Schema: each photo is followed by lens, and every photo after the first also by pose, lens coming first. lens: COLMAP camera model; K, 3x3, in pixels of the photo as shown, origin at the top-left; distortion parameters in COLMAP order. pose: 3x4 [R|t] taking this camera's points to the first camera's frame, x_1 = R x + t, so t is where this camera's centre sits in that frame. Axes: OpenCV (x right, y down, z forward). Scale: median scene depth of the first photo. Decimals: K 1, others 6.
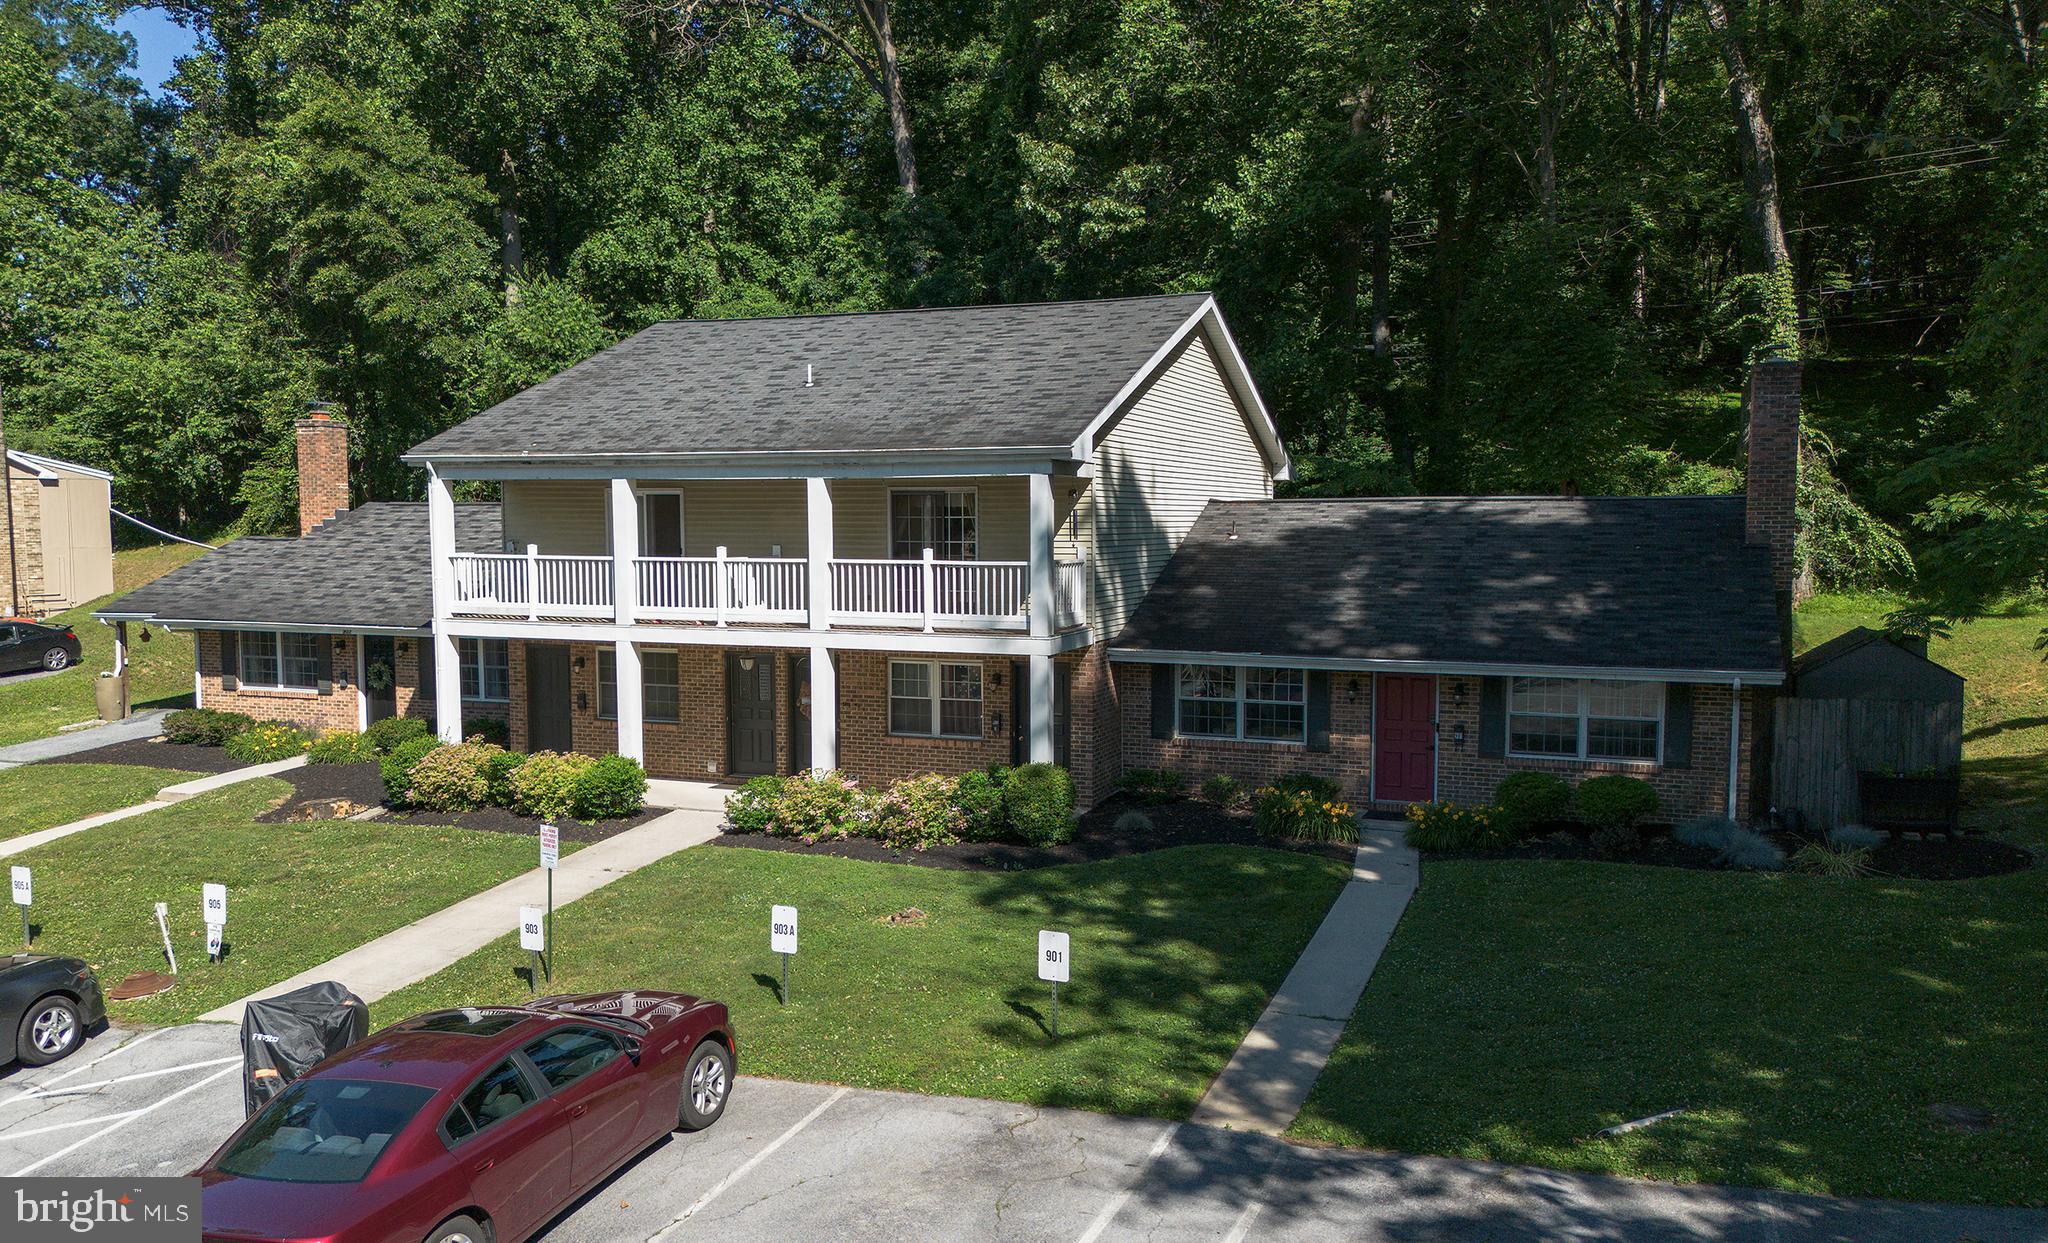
lens RADIAL K [[1521.5, 0, 1047.5], [0, 1521.5, 645.9], [0, 0, 1]] dist [0.045255, -0.047199]
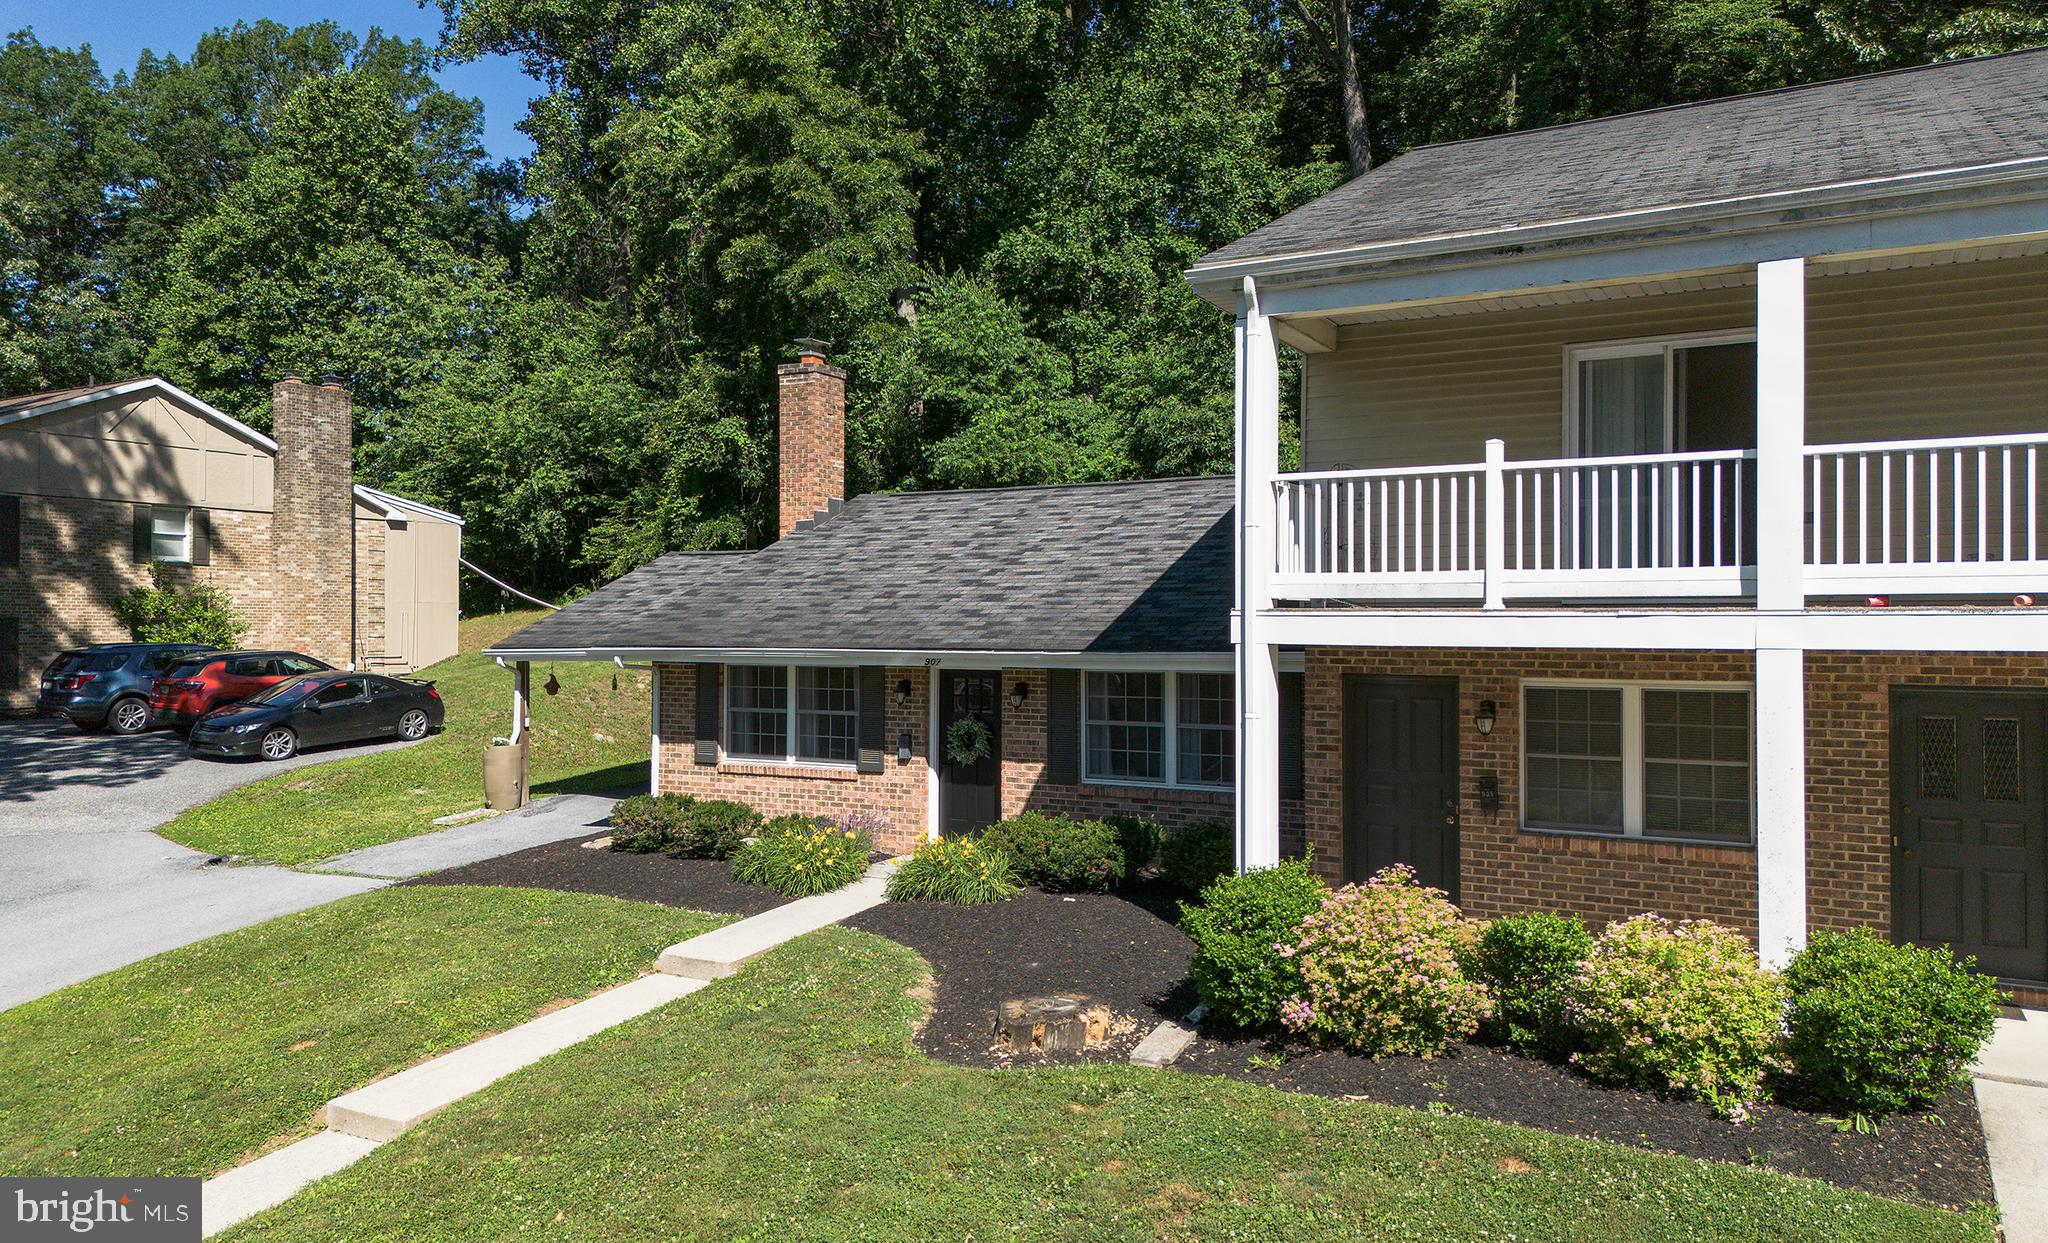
lens RADIAL K [[1459.1, 0, 988.6], [0, 1459.1, 600.6], [0, 0, 1]] dist [0.073490, -0.067636]
pose [[0.986294, -0.002396, -0.164978, -0.363966], [-0.014633, 0.994684, -0.101928, 0.024359], [0.164345, 0.102945, 0.981016, 0.491599]]
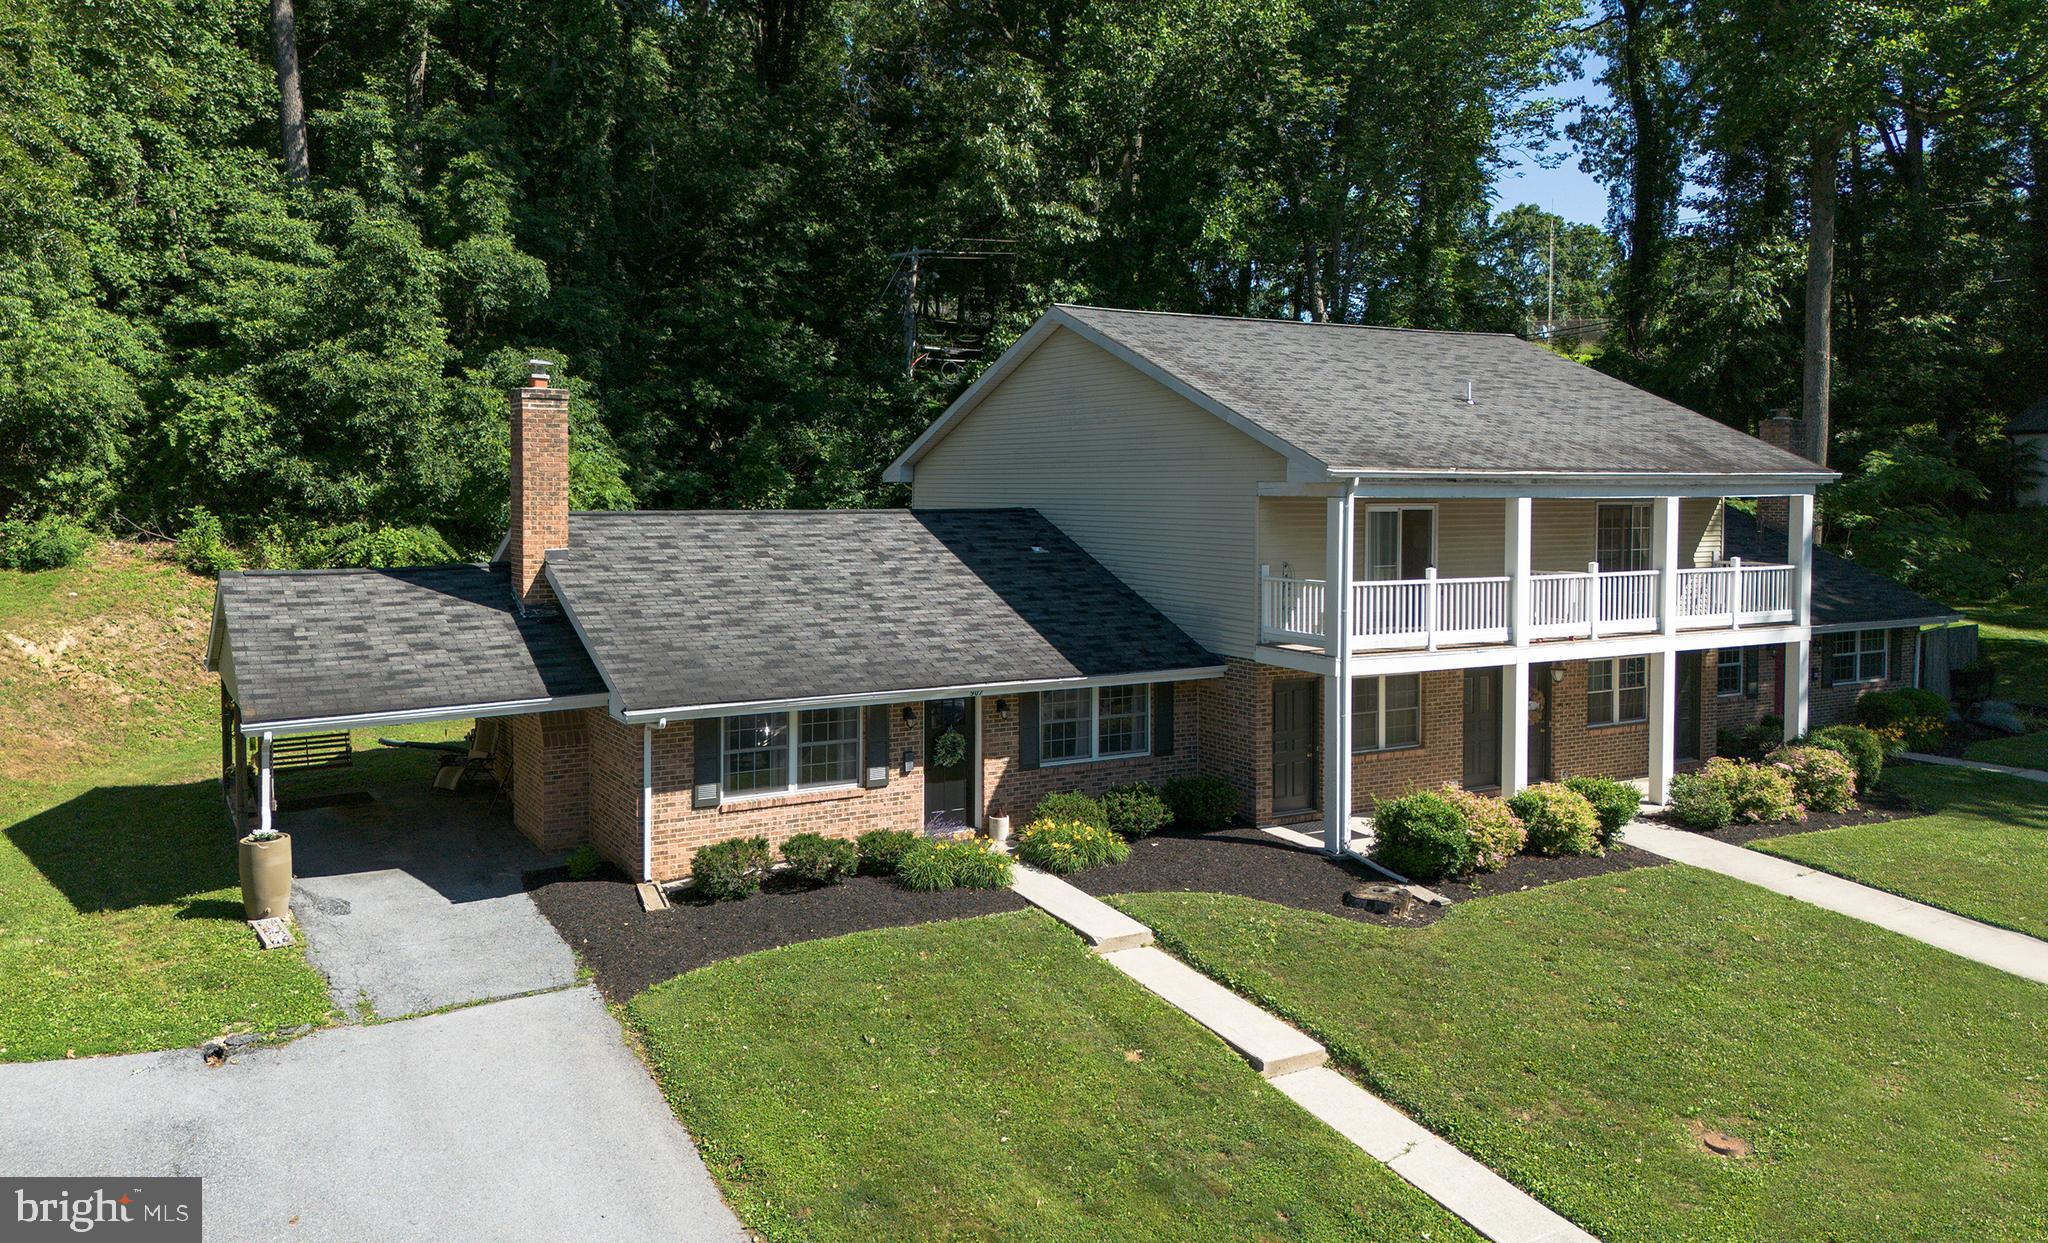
lens RADIAL K [[1459.1, 0, 998.9], [0, 1459.1, 580.0], [0, 0, 1]] dist [0.073490, -0.067636]
pose [[0.629211, -0.038654, 0.776272, -1.041779], [0.063581, 0.997975, -0.001841, -0.064557], [-0.774629, 0.050515, 0.630395, 0.572817]]
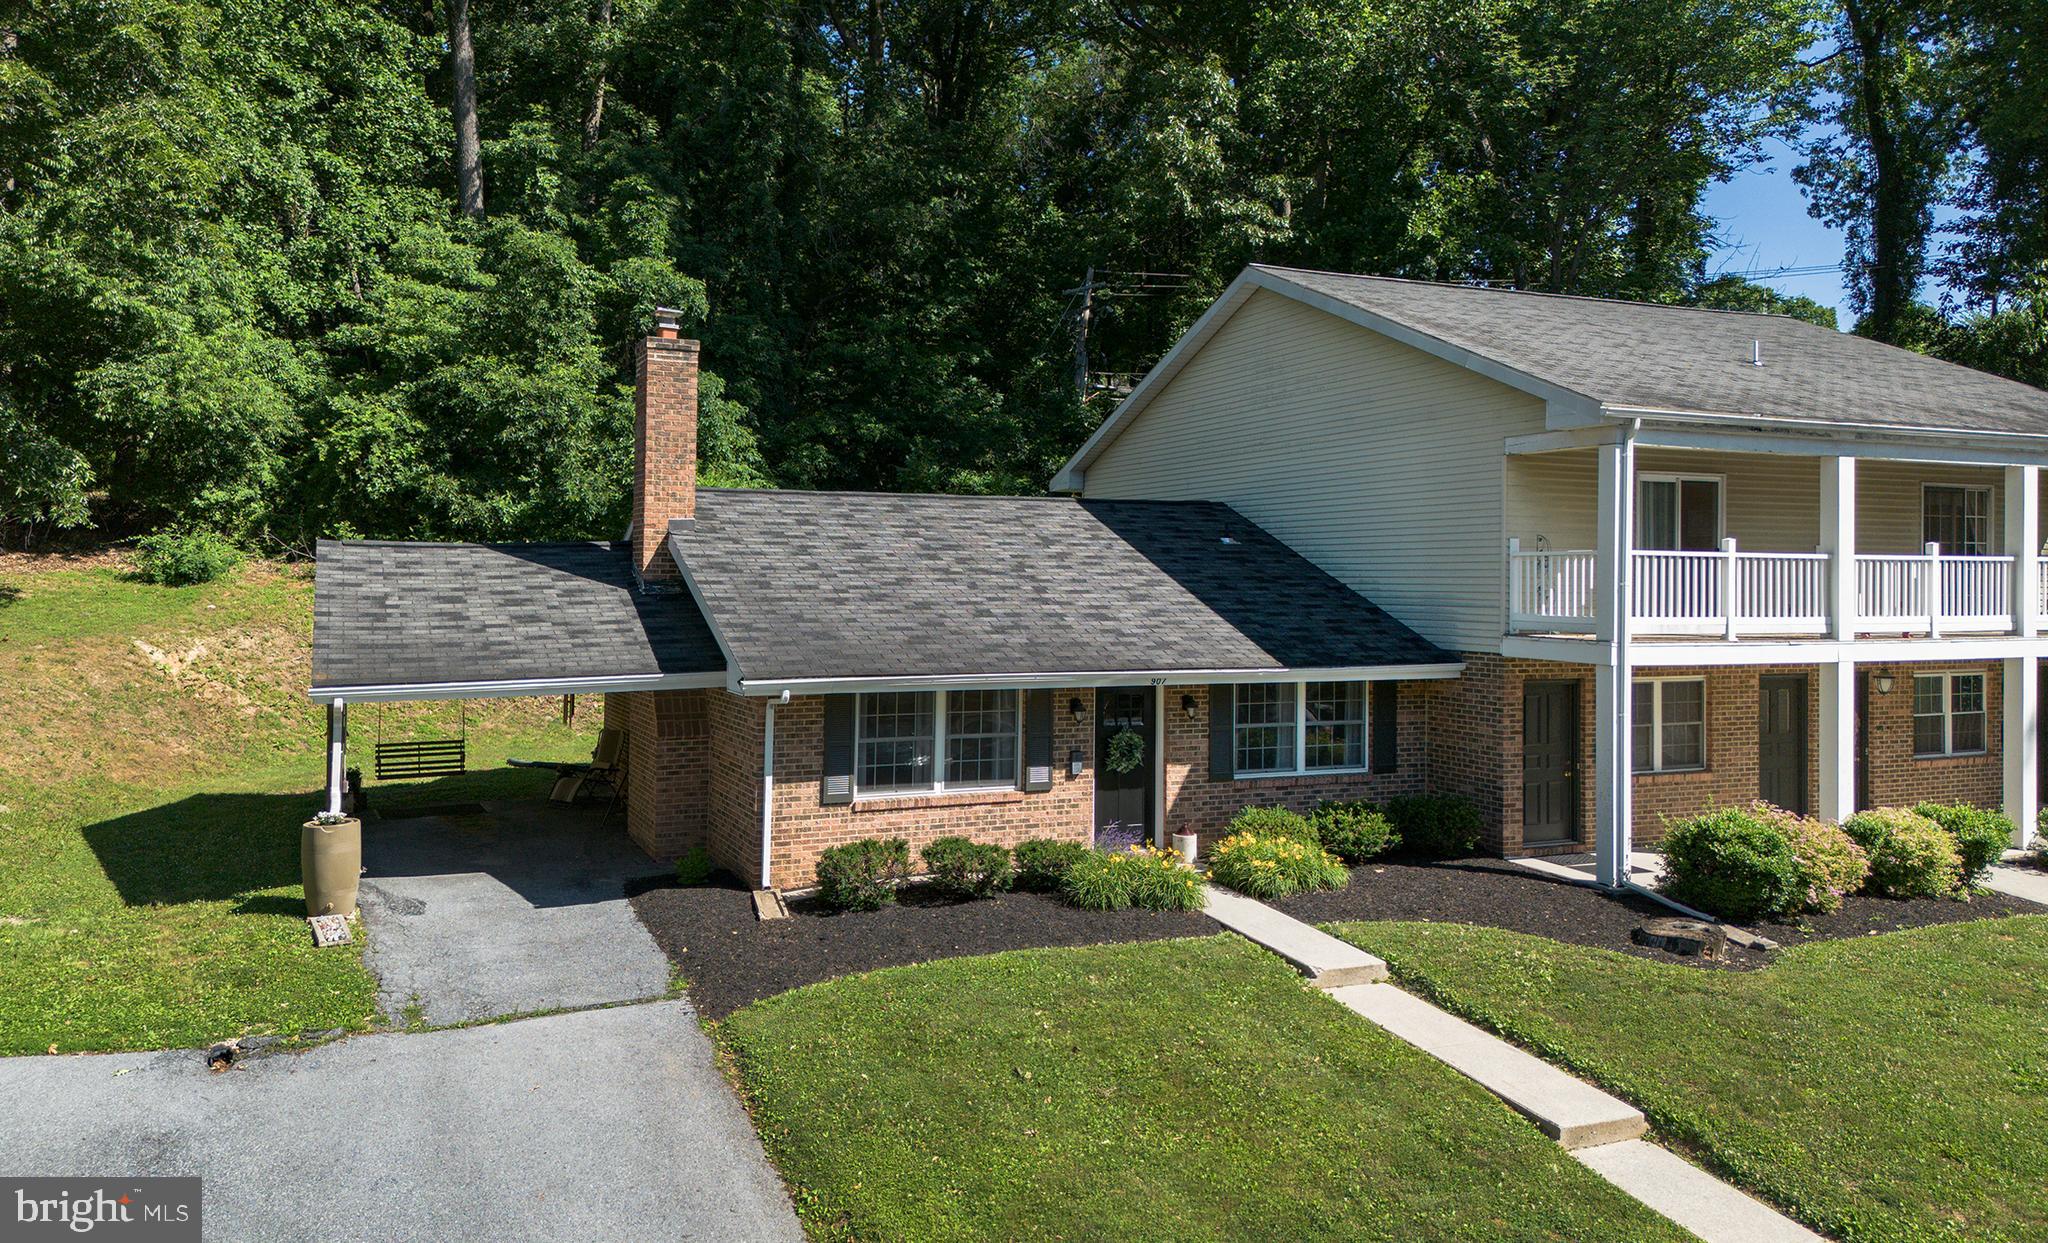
lens RADIAL K [[1459.1, 0, 1008.9], [0, 1459.1, 607.4], [0, 0, 1]] dist [0.073490, -0.067636]
pose [[0.711033, 0.000025, 0.703159, -0.955870], [0.053914, 0.997054, -0.054553, -0.010343], [-0.701089, 0.076699, 0.708937, 0.655402]]
